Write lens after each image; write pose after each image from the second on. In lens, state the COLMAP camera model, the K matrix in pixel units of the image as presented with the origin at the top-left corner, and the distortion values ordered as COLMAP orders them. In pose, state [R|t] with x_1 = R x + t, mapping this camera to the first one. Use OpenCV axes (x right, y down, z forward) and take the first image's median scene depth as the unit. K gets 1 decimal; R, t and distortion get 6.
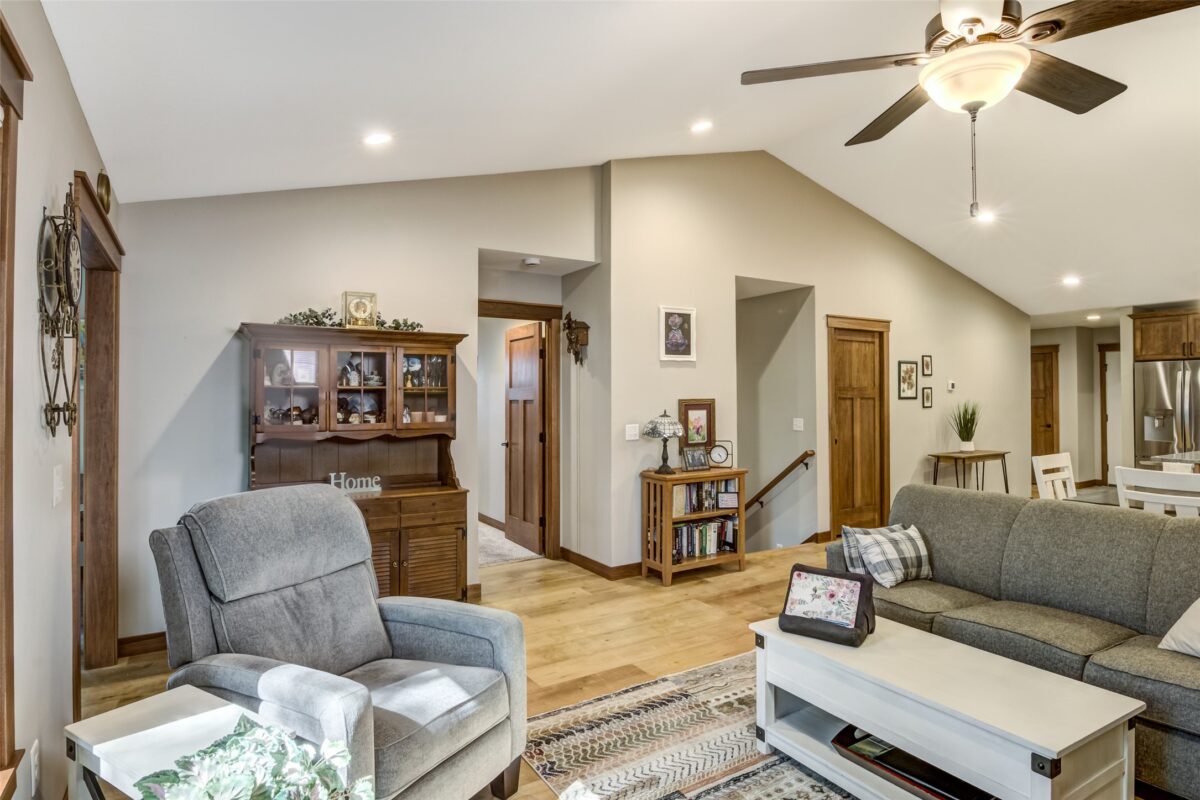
lens RADIAL K [[652.1, 0, 604.9], [0, 652.1, 396.5], [0, 0, 1]] dist [-0.012067, -0.000820]
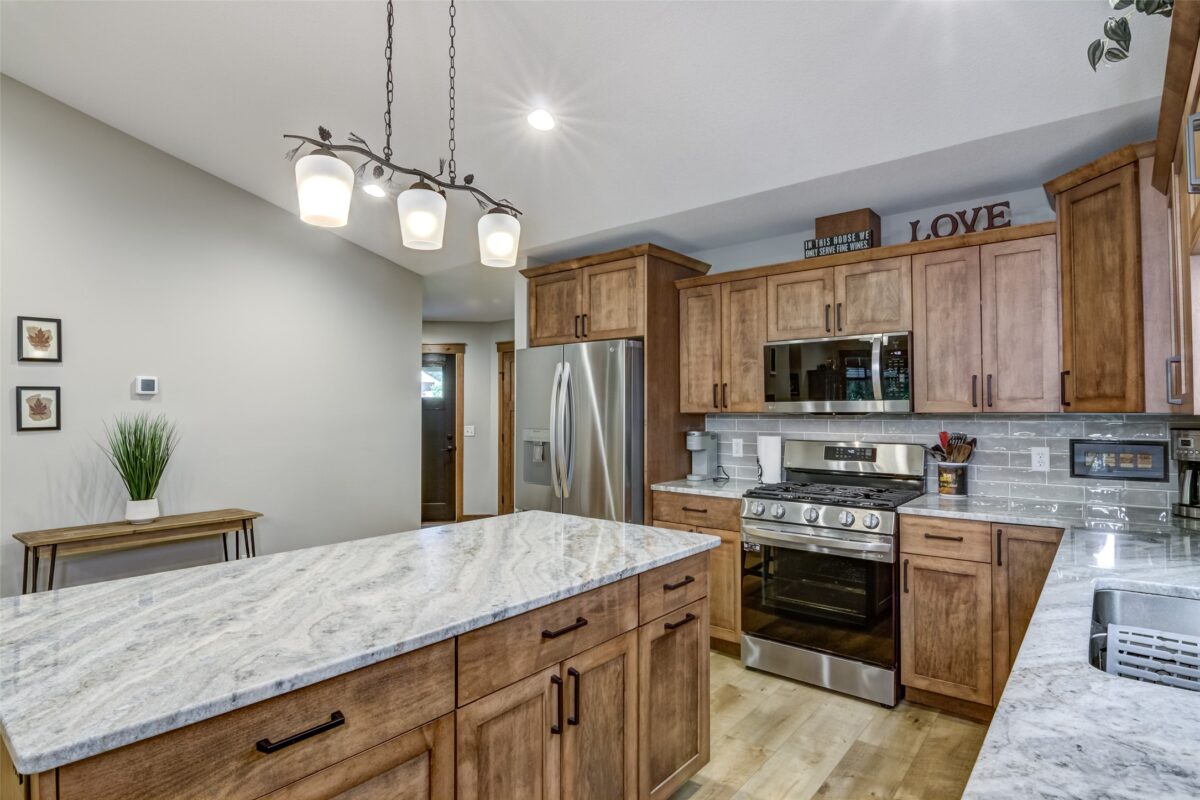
lens RADIAL K [[621.6, 0, 600.0], [0, 621.6, 400.0], [0, 0, 1]] dist [-0.014822, -0.000851]
pose [[0.948921, 0.007033, 0.315434, 0.807738], [-0.002721, 0.999897, -0.014109, 0.000664], [-0.315501, 0.012530, 0.948842, 0.503724]]
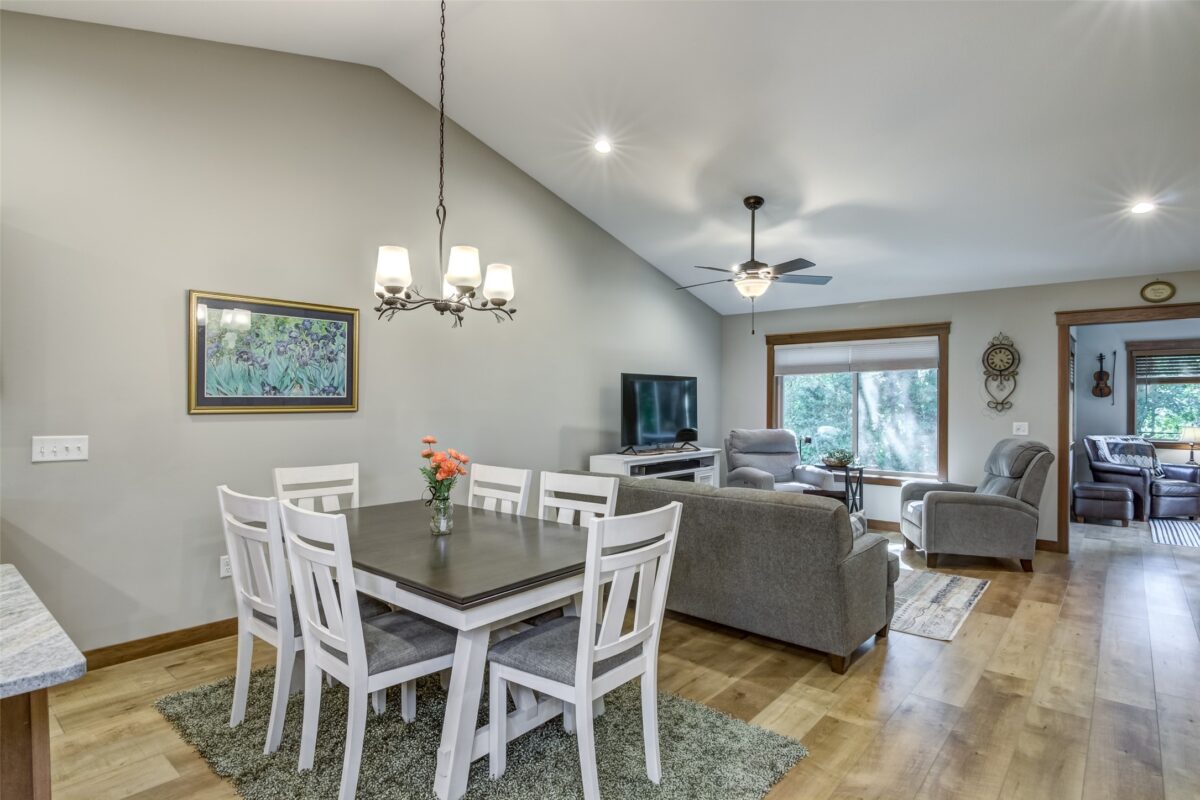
lens RADIAL K [[627.1, 0, 603.9], [0, 627.1, 391.0], [0, 0, 1]] dist [-0.016268, -0.000883]
pose [[-0.953346, -0.004146, -0.301853, 0.577767], [0.003128, 0.999716, -0.023613, 0.006109], [0.301865, -0.023455, -0.953062, 0.974800]]
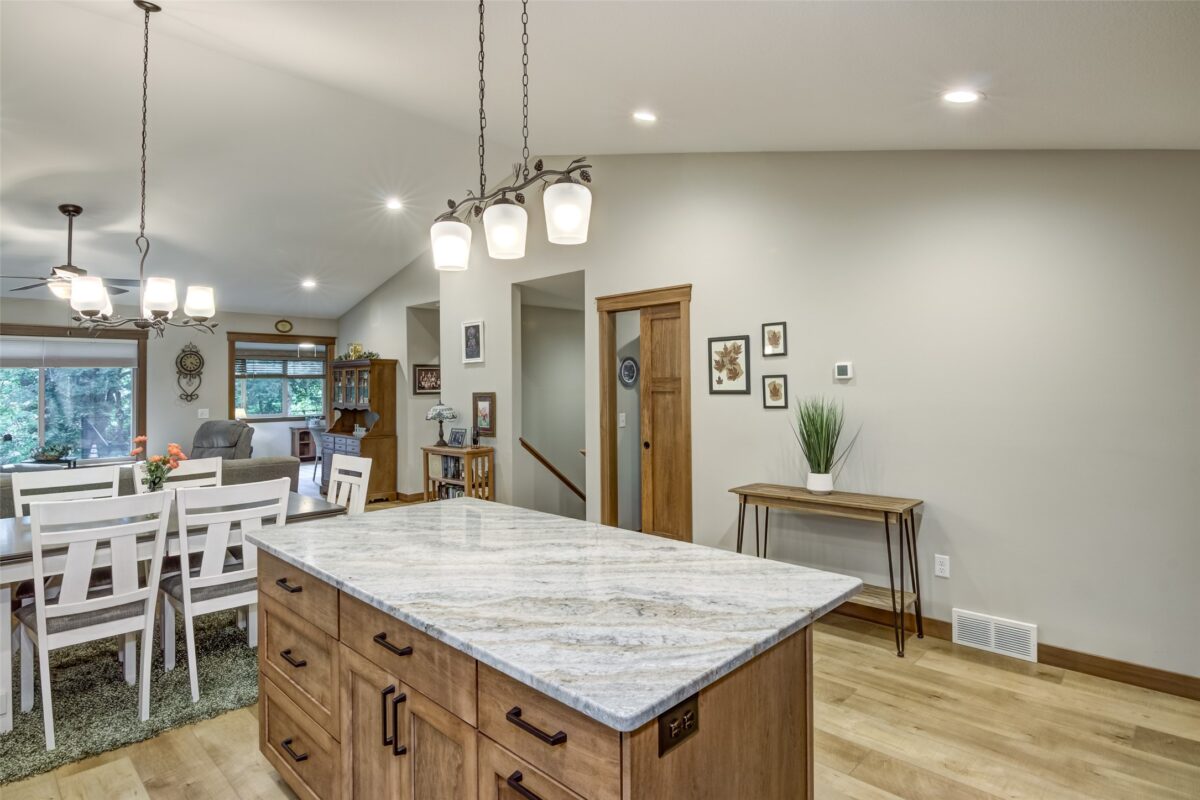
lens RADIAL K [[633.5, 0, 601.0], [0, 633.5, 377.6], [0, 0, 1]] dist [-0.013373, -0.000842]
pose [[0.241063, -0.009010, -0.970468, 1.130653], [0.013877, 0.999887, -0.005836, -0.011632], [0.970410, -0.012060, 0.241161, 0.766302]]
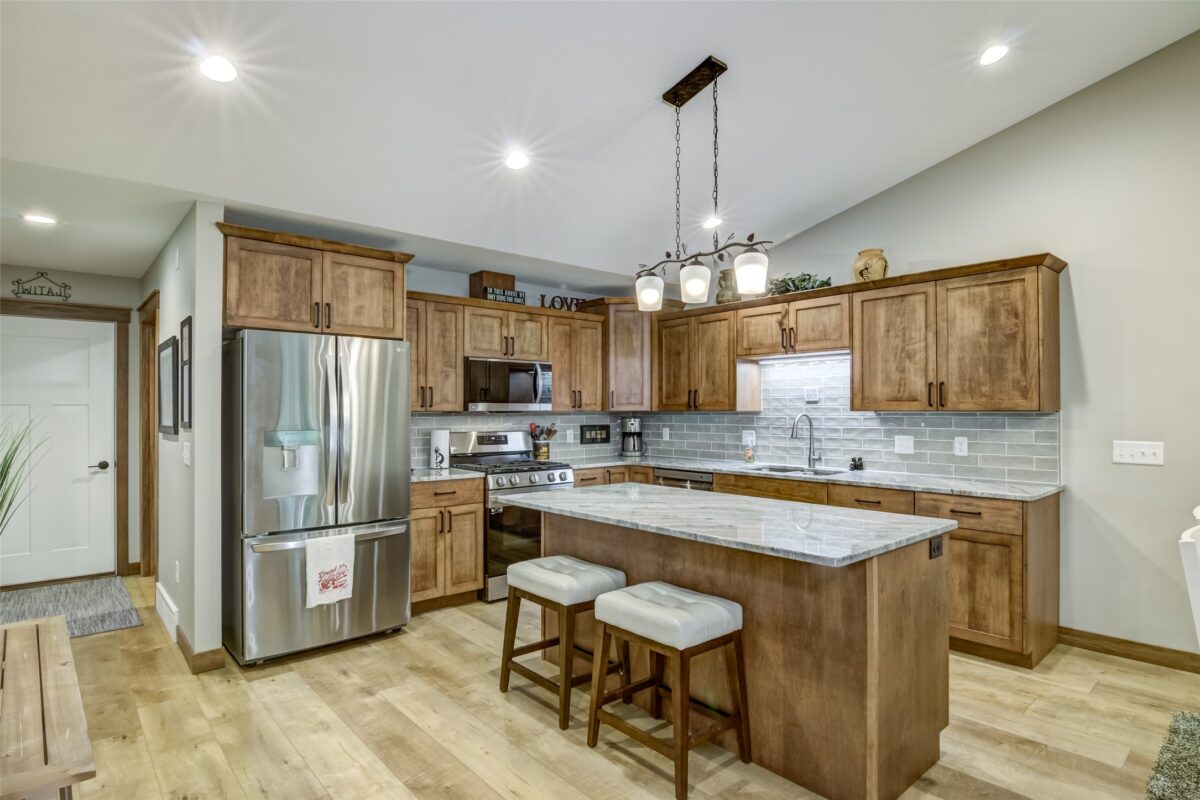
lens RADIAL K [[627.1, 0, 609.2], [0, 627.1, 407.0], [0, 0, 1]] dist [0.002005, 0.000036]
pose [[-0.168587, 0.010073, 0.985635, 0.392985], [-0.003266, 0.999937, -0.010778, 0.005850], [-0.985681, -0.005036, -0.168544, 0.930584]]
